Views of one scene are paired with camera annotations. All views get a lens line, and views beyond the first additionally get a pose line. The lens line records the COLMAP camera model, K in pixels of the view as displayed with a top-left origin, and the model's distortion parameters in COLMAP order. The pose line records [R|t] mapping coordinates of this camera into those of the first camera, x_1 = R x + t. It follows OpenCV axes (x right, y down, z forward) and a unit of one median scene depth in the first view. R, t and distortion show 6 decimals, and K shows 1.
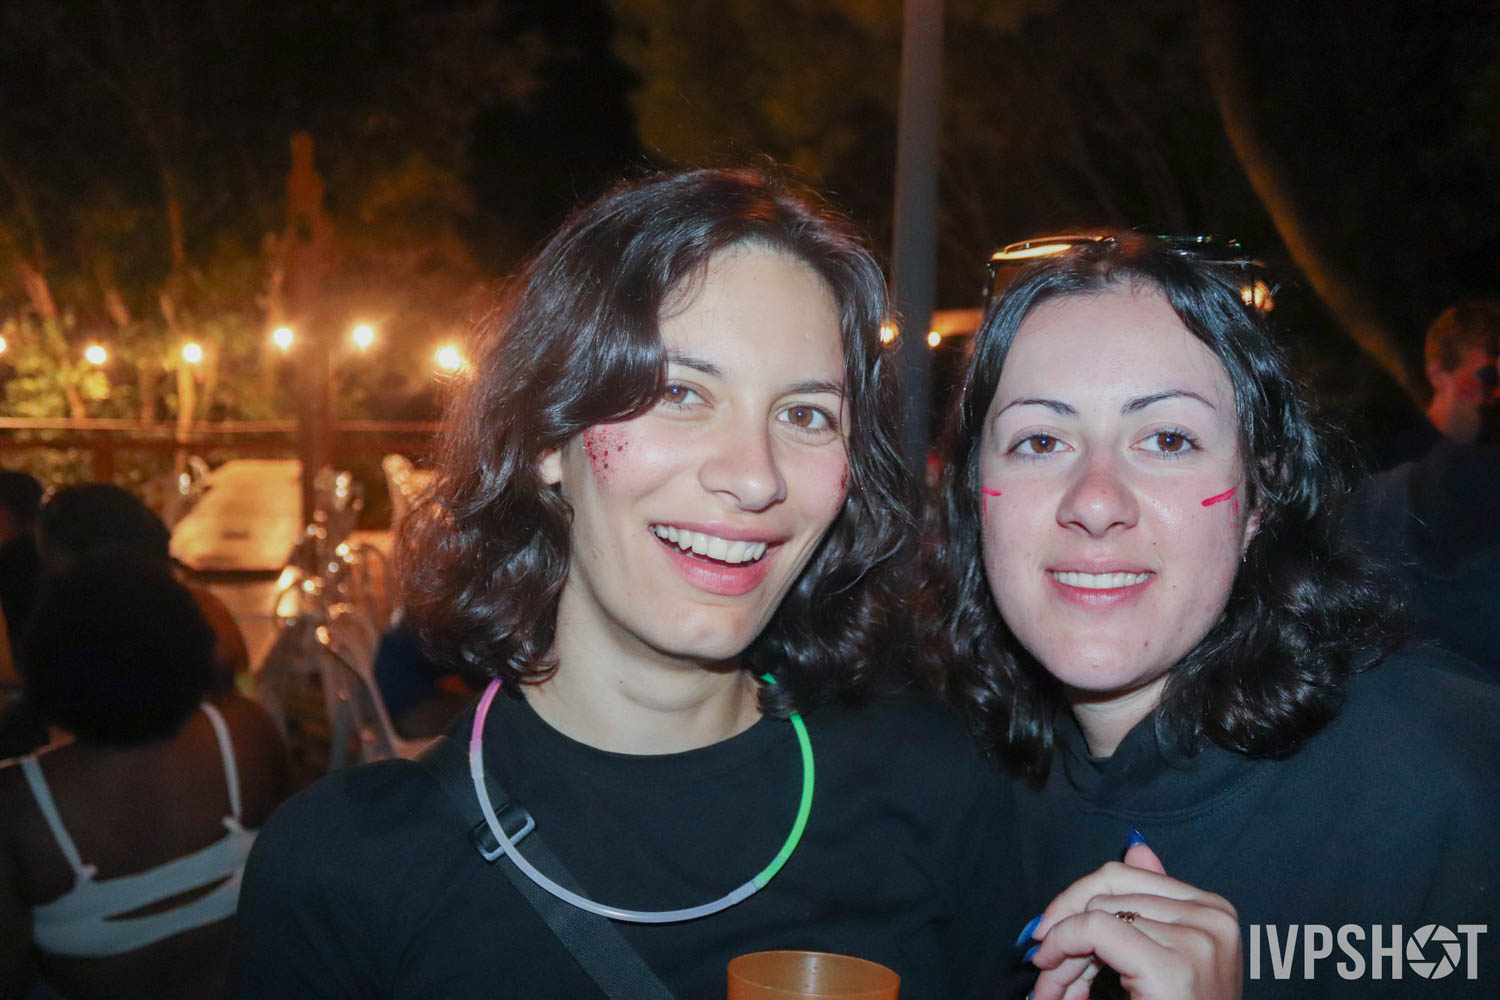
lens RADIAL K [[1260.5, 0, 729.9], [0, 1260.5, 497.0], [0, 0, 1]] dist [-0.163401, 0.148837]
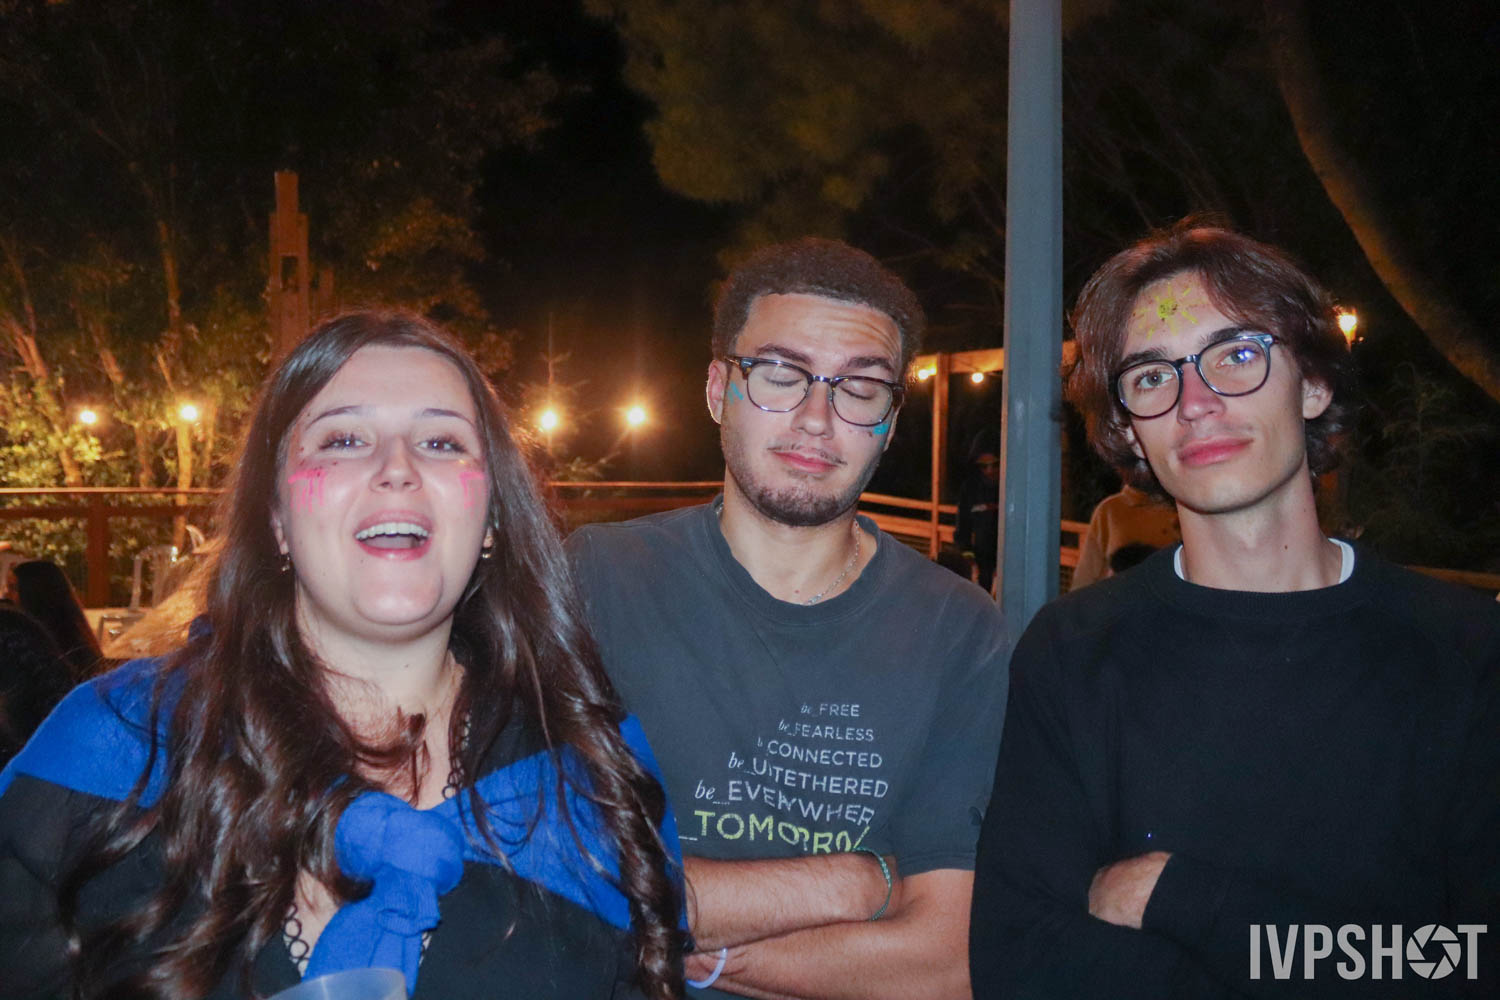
lens RADIAL K [[1260.5, 0, 729.9], [0, 1260.5, 497.0], [0, 0, 1]] dist [-0.163401, 0.148837]
pose [[0.999540, -0.025721, -0.016063, -0.011370], [0.025099, 0.998971, -0.037777, -0.009165], [0.017018, 0.037356, 0.999157, 0.094181]]
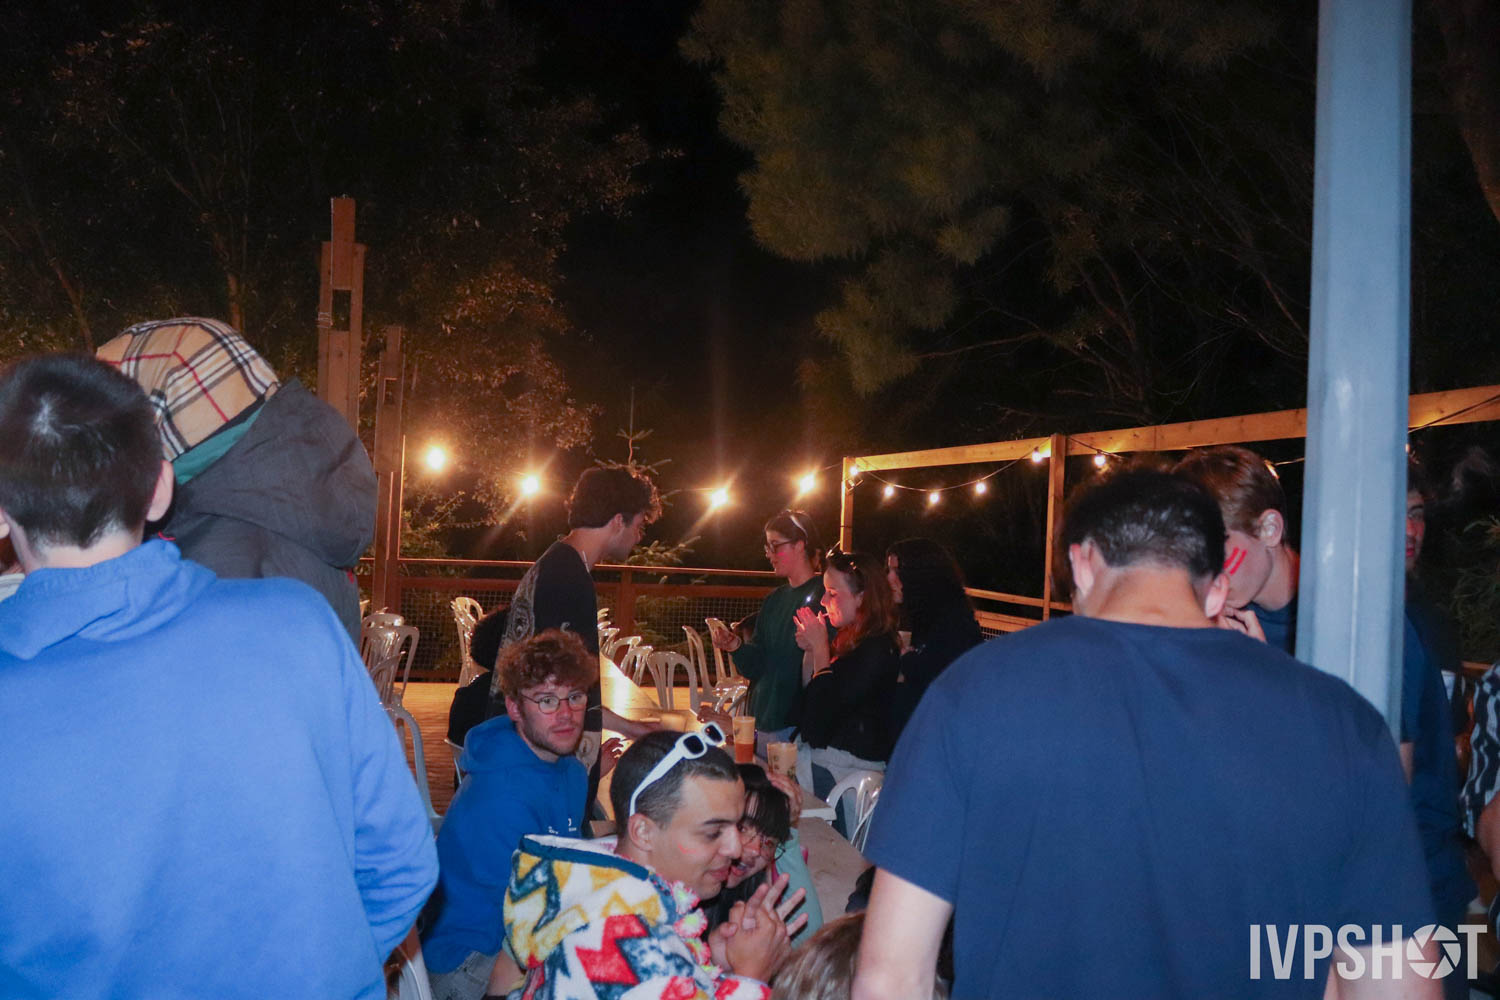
lens RADIAL K [[1260.5, 0, 729.9], [0, 1260.5, 497.0], [0, 0, 1]] dist [-0.163401, 0.148837]
pose [[0.996928, 0.005090, -0.078155, -0.024164], [-0.014204, 0.993089, -0.116505, -0.002085], [0.077022, 0.117257, 0.990110, 0.206784]]
